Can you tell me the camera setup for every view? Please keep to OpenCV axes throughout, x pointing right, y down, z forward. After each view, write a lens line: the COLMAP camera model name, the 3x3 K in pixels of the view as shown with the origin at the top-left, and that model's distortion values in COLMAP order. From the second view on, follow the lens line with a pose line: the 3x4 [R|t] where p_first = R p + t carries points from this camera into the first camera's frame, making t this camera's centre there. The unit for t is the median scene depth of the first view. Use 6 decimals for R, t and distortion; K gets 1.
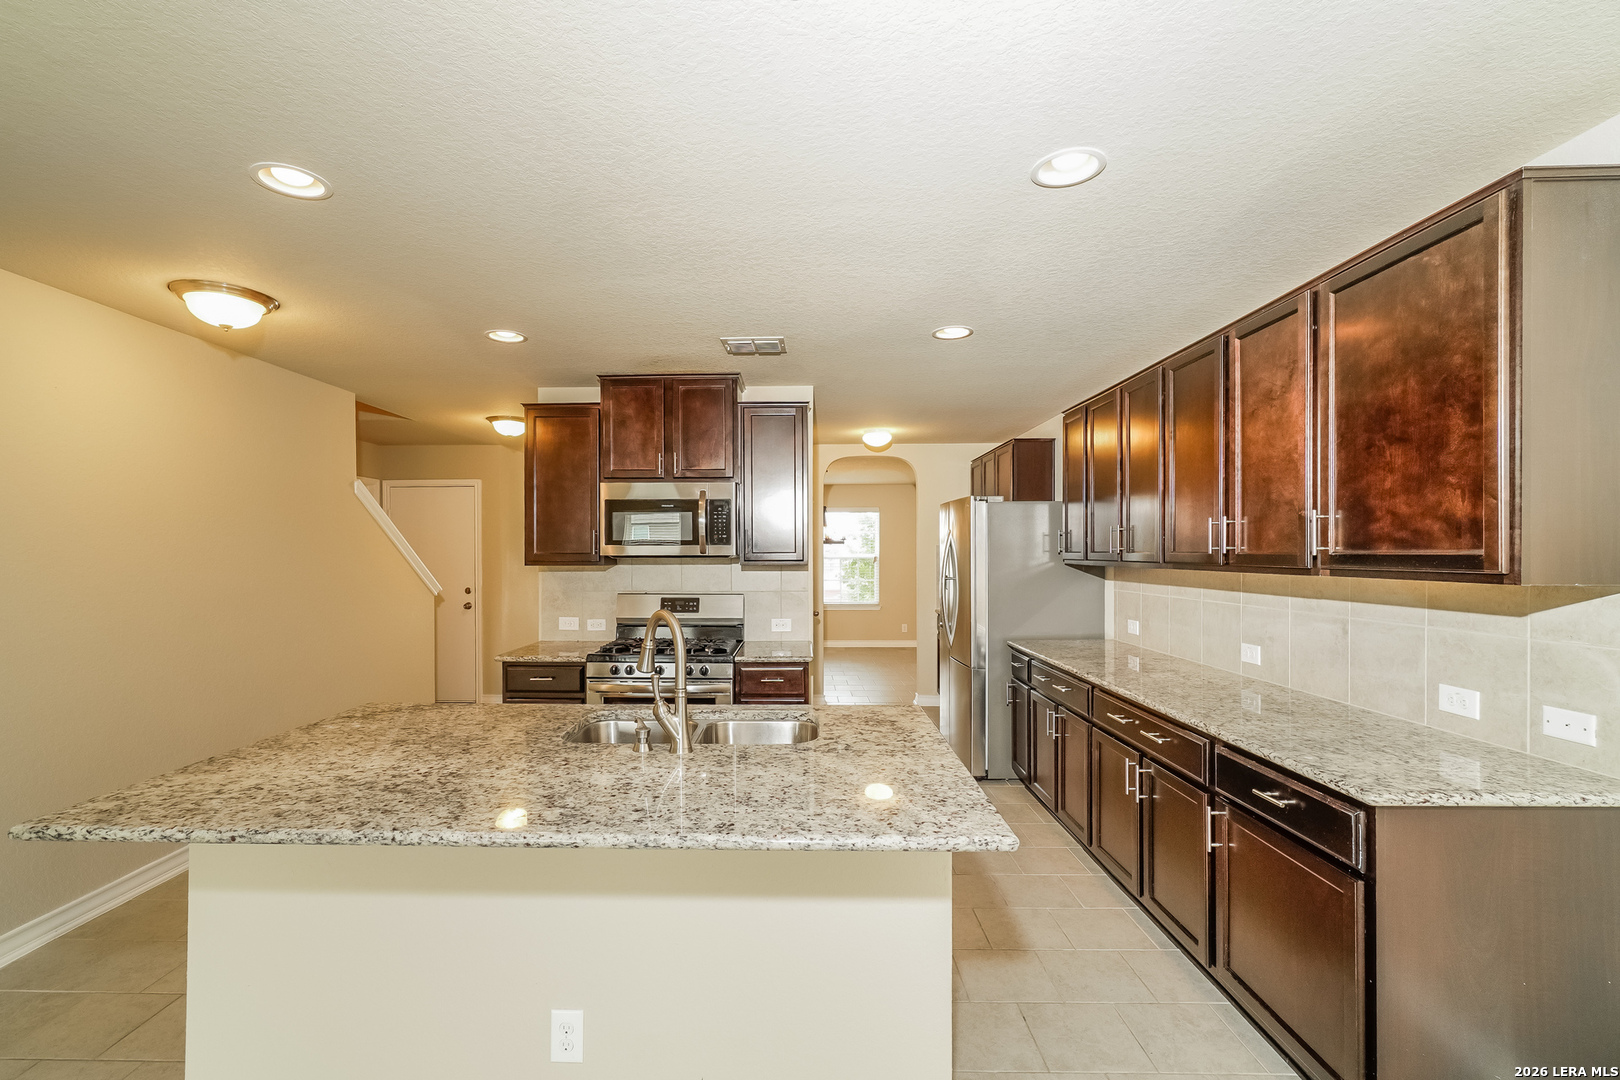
lens RADIAL K [[715.0, 0, 785.8], [0, 715.0, 549.7], [0, 0, 1]] dist [-0.001020, 0.000082]
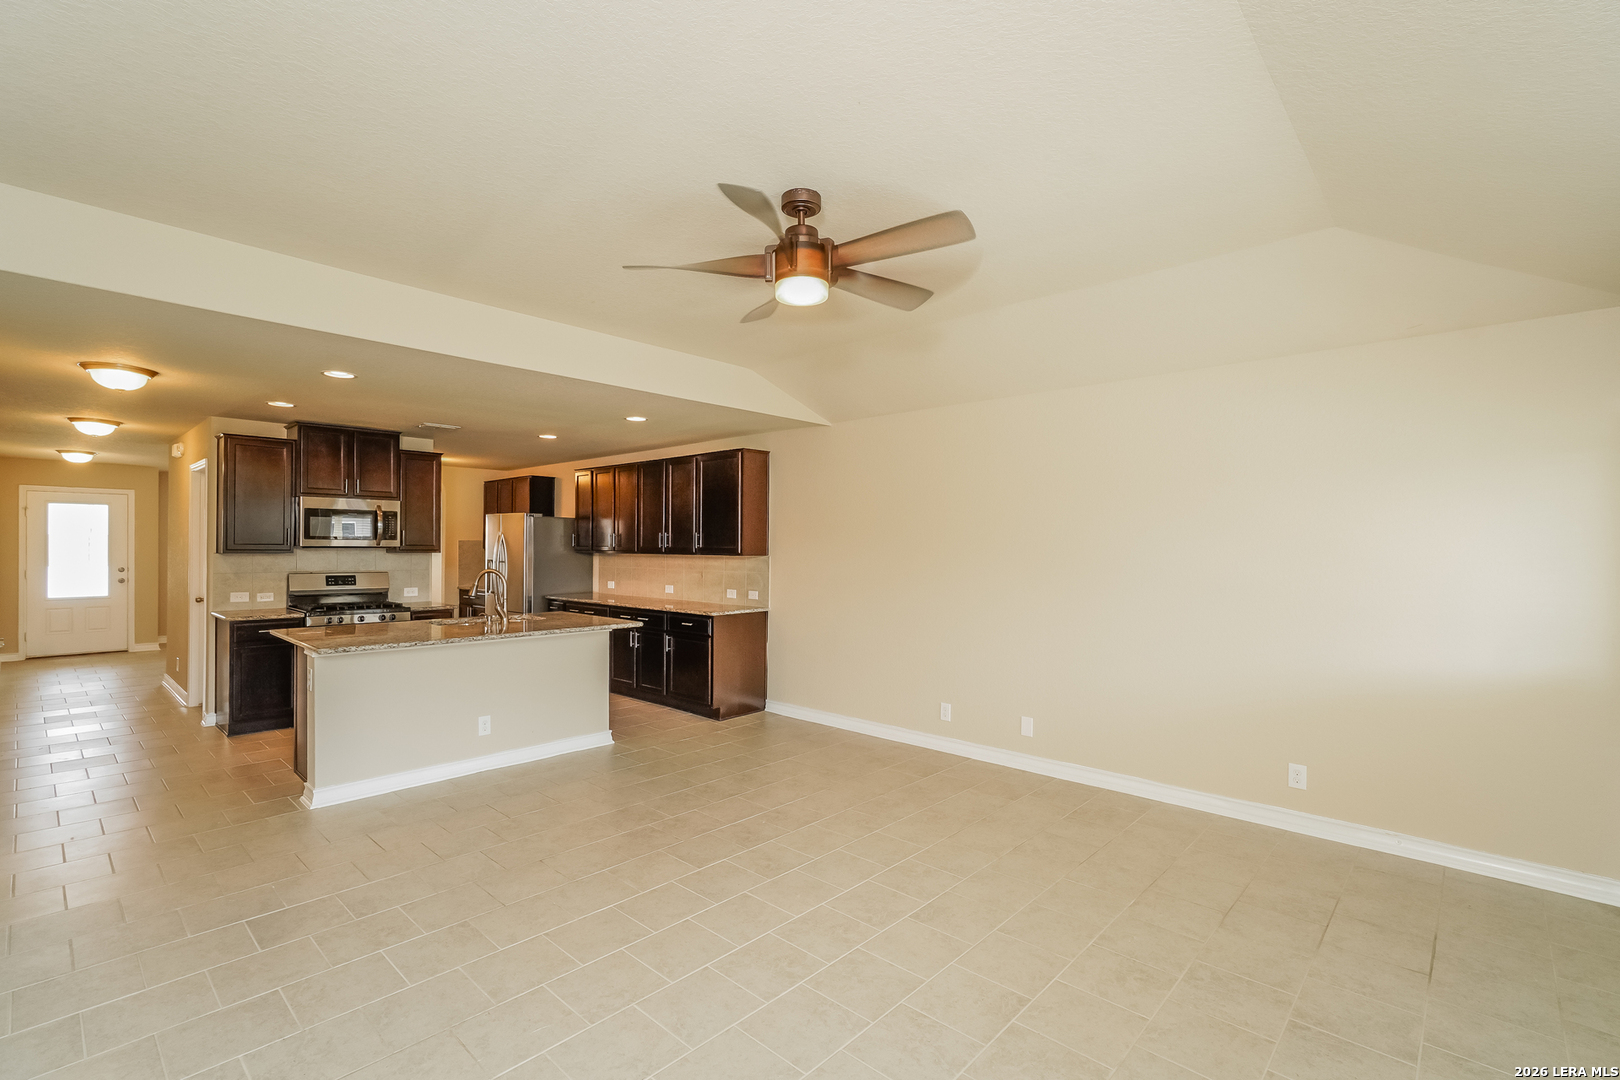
lens RADIAL K [[715.0, 0, 785.8], [0, 715.0, 549.7], [0, 0, 1]] dist [-0.001020, 0.000082]
pose [[0.679452, 0.001830, 0.733718, -0.661294], [-0.009592, 0.999934, 0.006389, -0.003499], [-0.733657, -0.011379, 0.679424, -0.721608]]
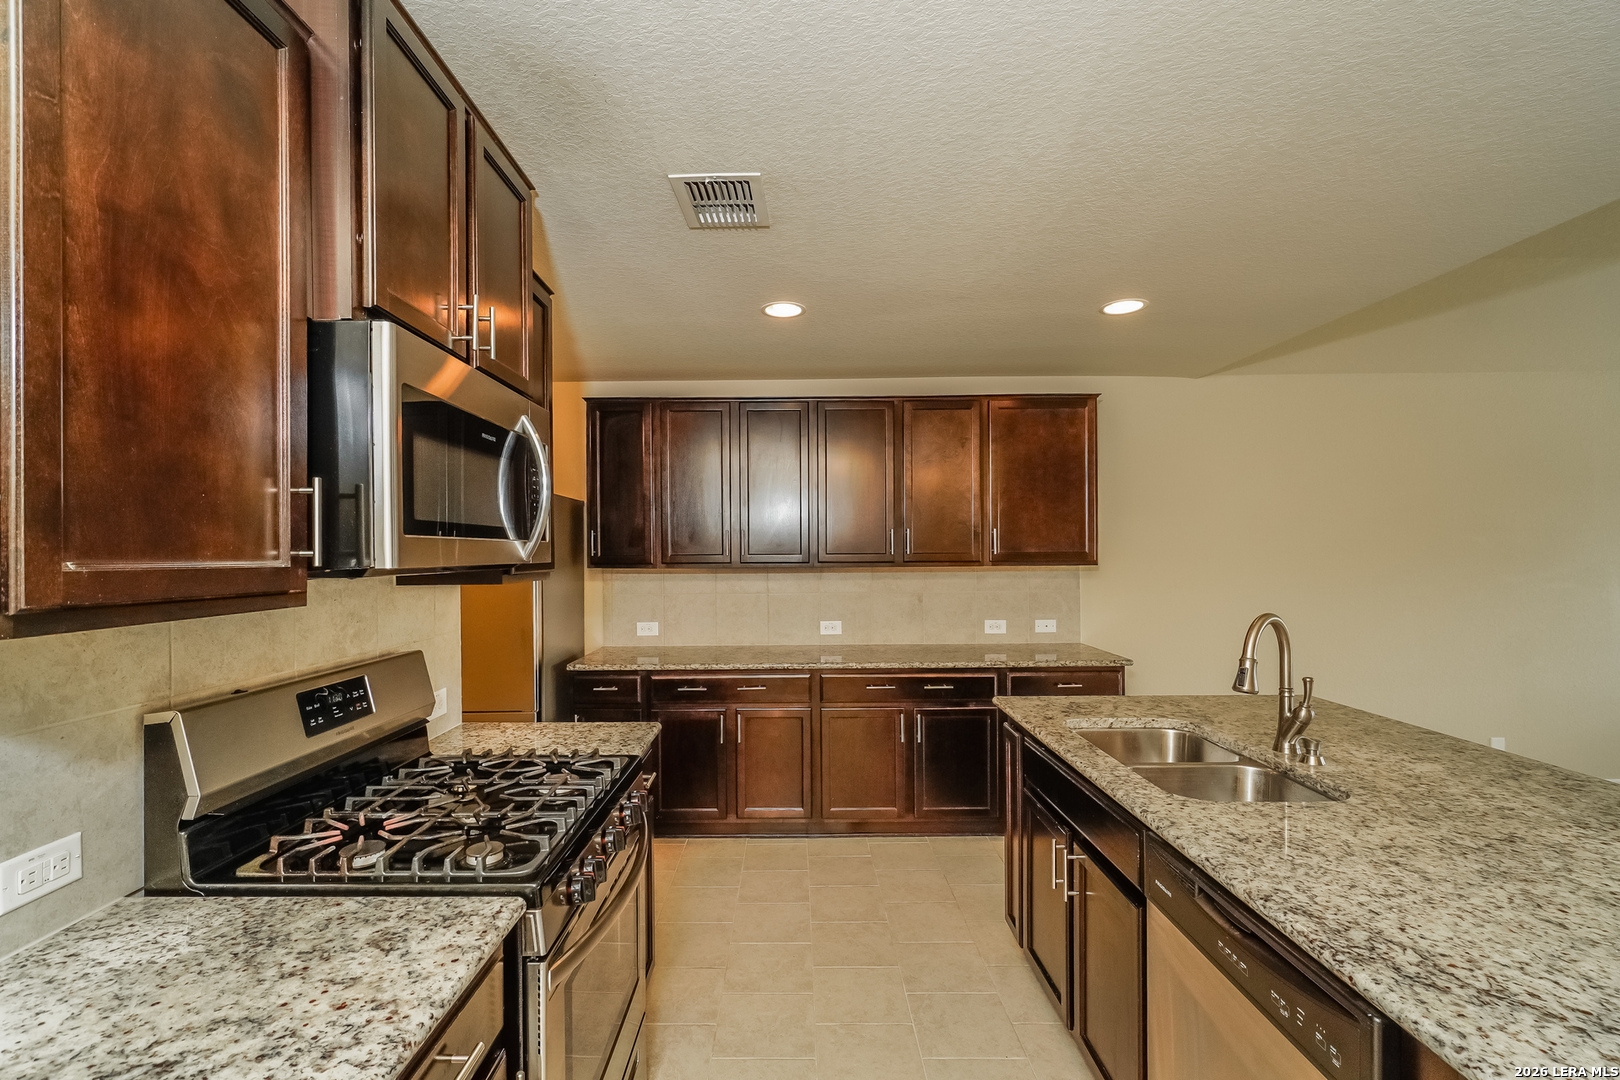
lens RADIAL K [[715.0, 0, 785.8], [0, 715.0, 549.7], [0, 0, 1]] dist [-0.001020, 0.000082]
pose [[-0.014174, 0.008708, 0.999862, -0.563457], [0.007457, 0.999935, -0.008603, 0.004528], [-0.999872, 0.007334, -0.014238, 0.856086]]
